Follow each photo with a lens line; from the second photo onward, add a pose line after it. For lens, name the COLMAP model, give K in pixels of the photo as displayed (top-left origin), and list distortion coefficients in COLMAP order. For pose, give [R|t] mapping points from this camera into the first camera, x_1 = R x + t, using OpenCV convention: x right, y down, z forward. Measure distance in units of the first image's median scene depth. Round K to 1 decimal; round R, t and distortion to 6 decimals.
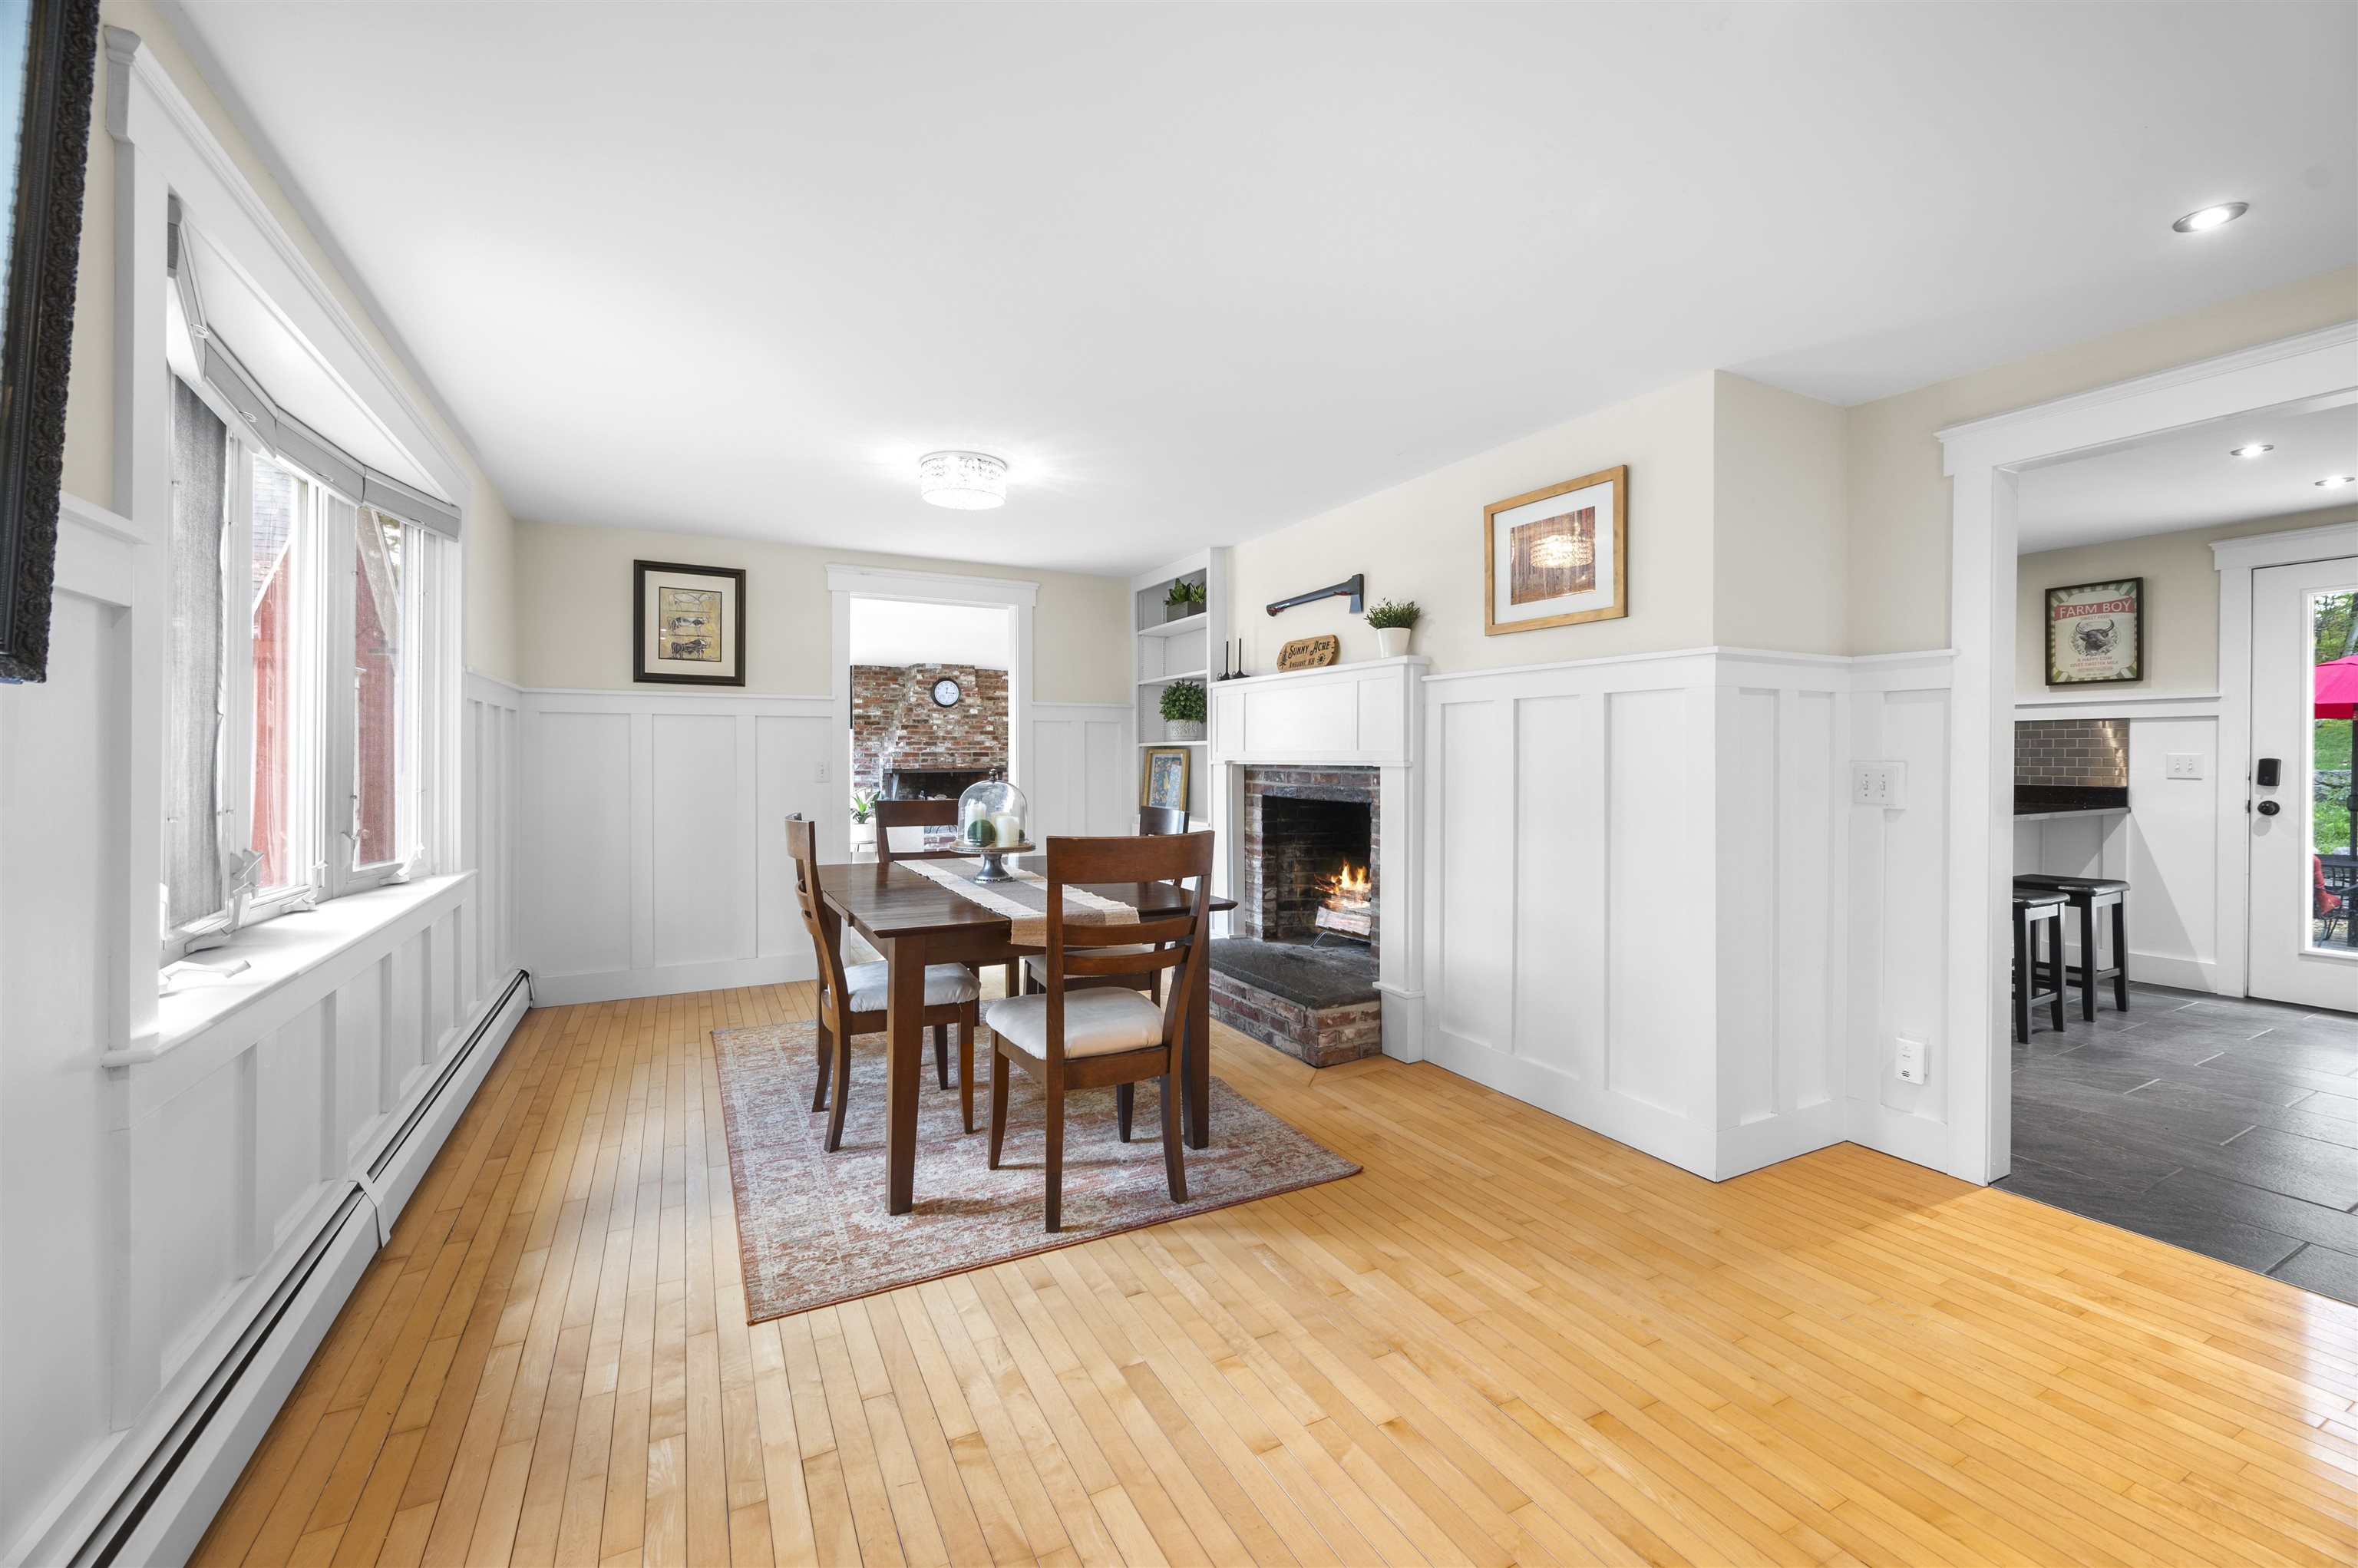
lens RADIAL K [[947.1, 0, 1187.7], [0, 947.1, 770.3], [0, 0, 1]] dist [0.001081, 0.000213]
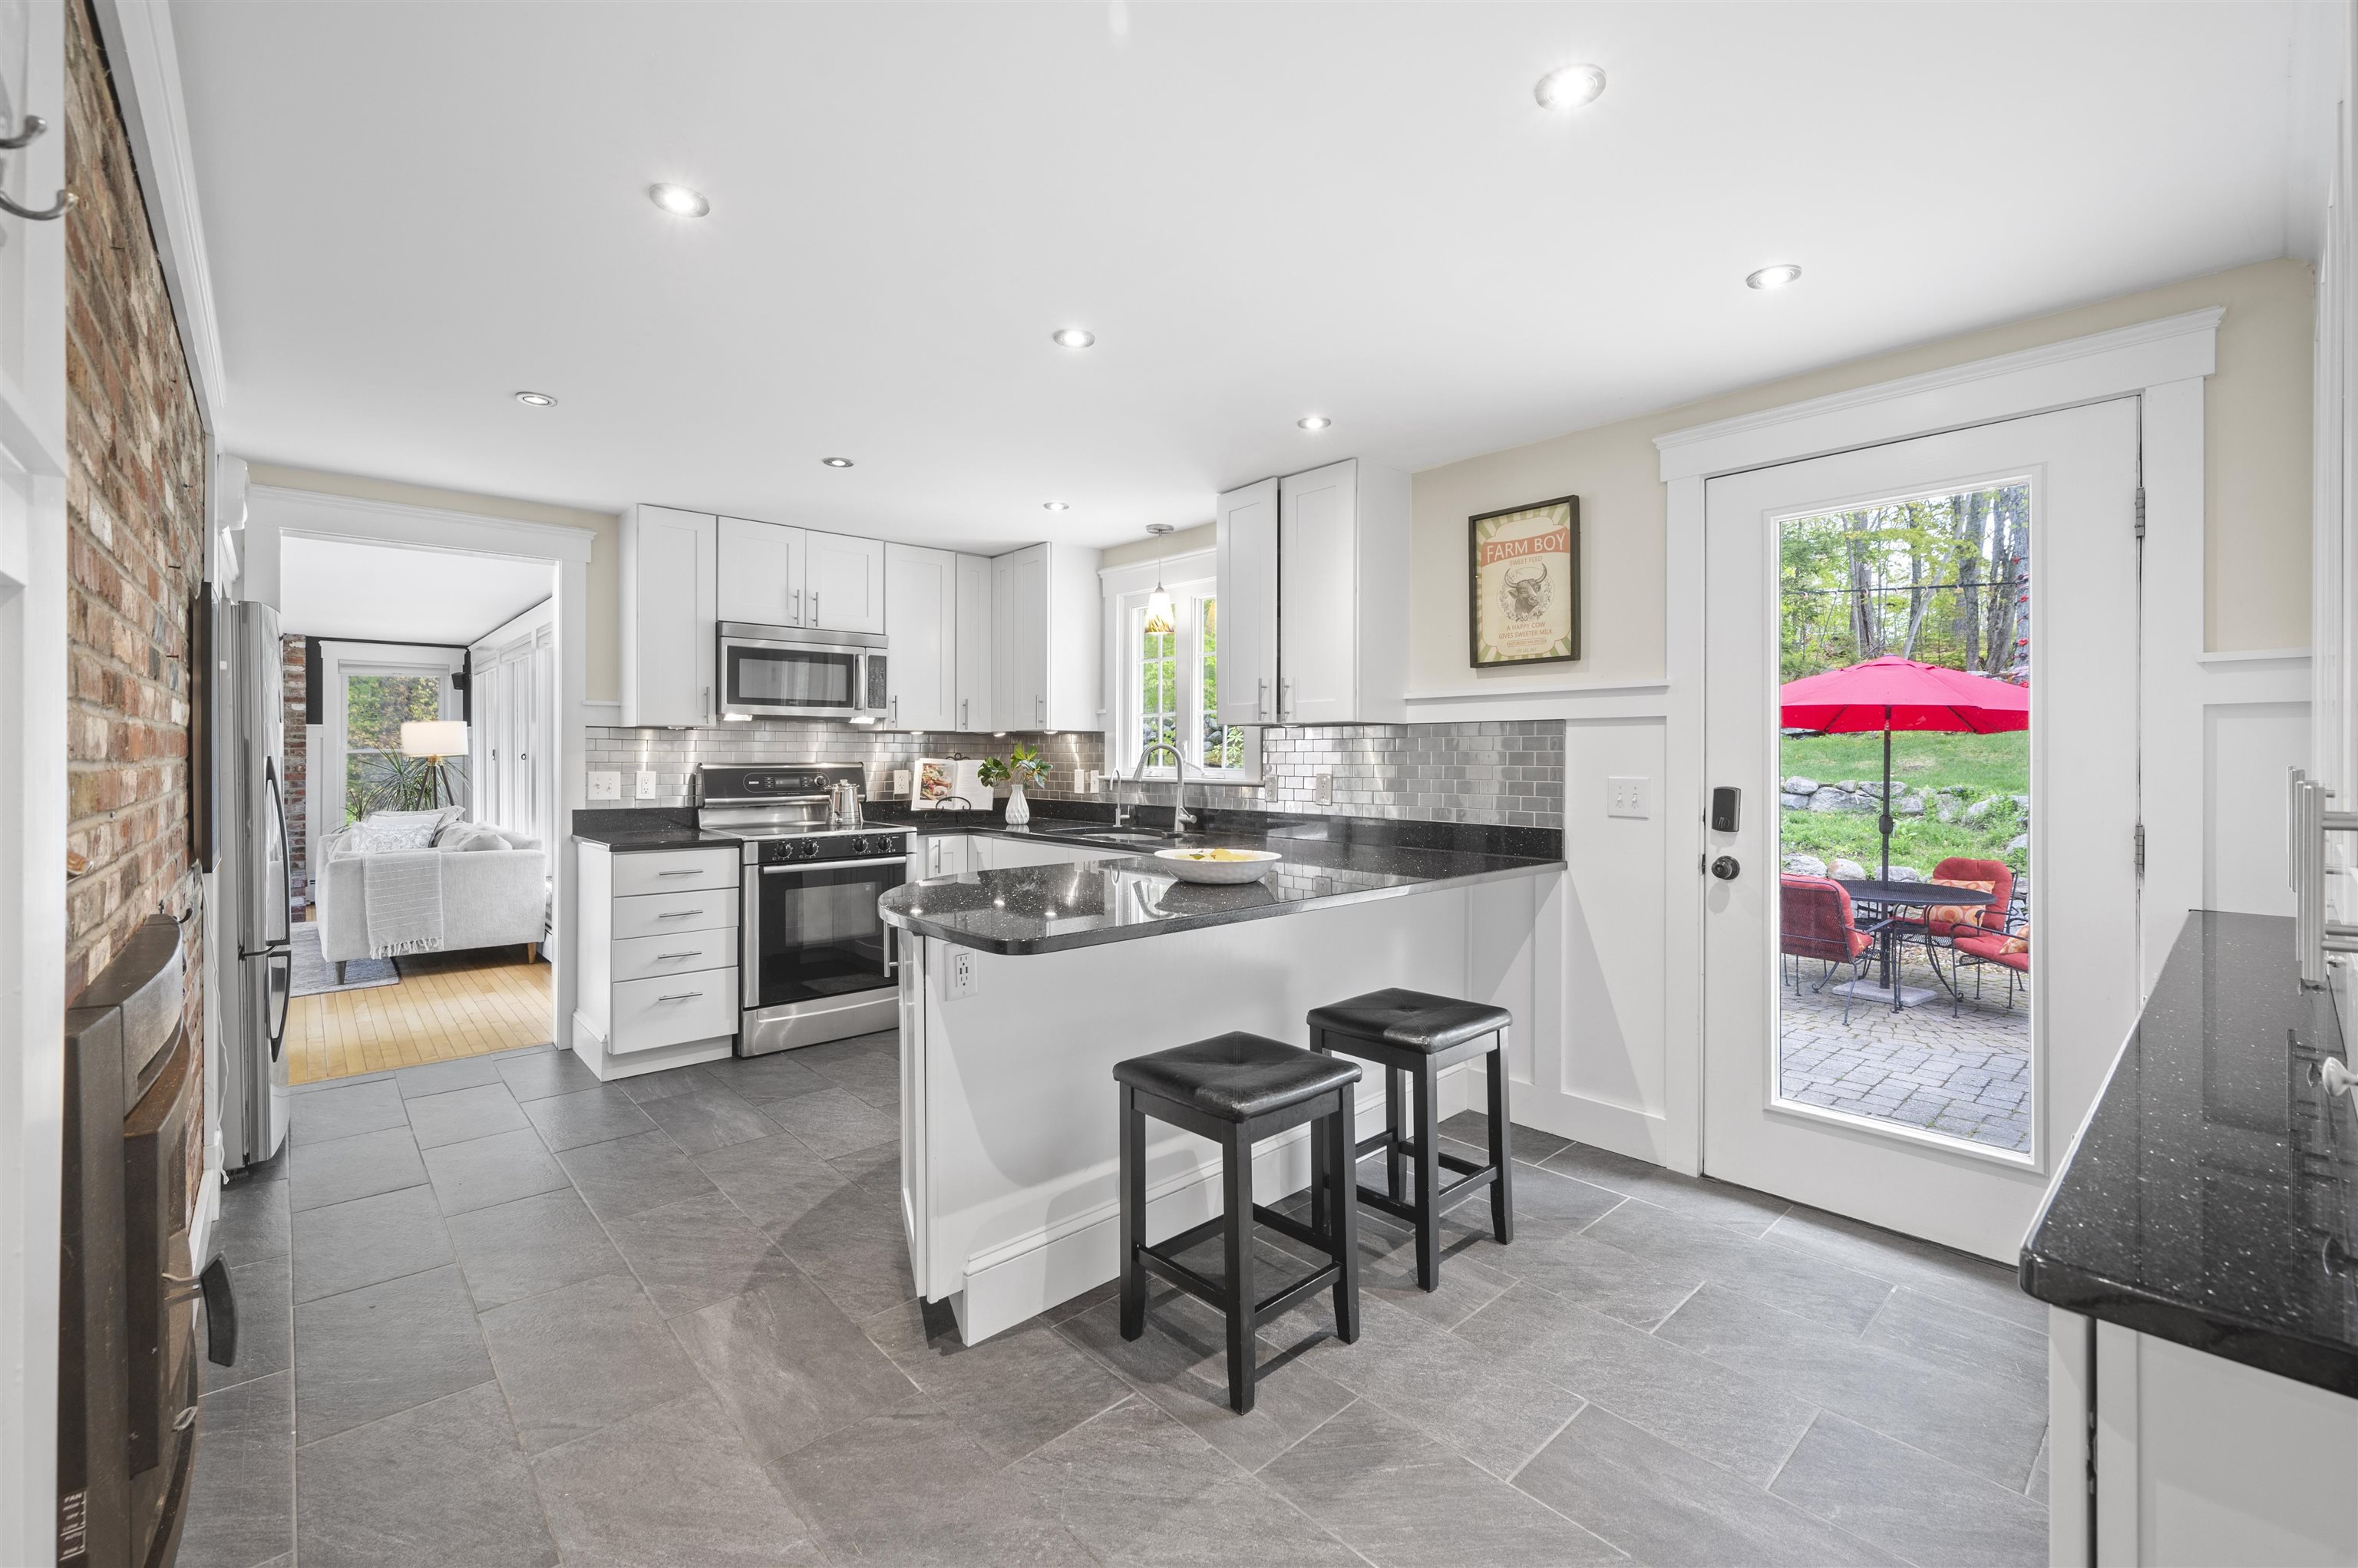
lens RADIAL K [[993.3, 0, 1180.7], [0, 993.3, 760.1], [0, 0, 1]] dist [0.001861, -0.000009]
pose [[0.970203, 0.000856, 0.242292, 0.276721], [0.001517, 0.999953, -0.009606, -0.010423], [-0.242288, 0.009687, 0.970156, 0.199165]]
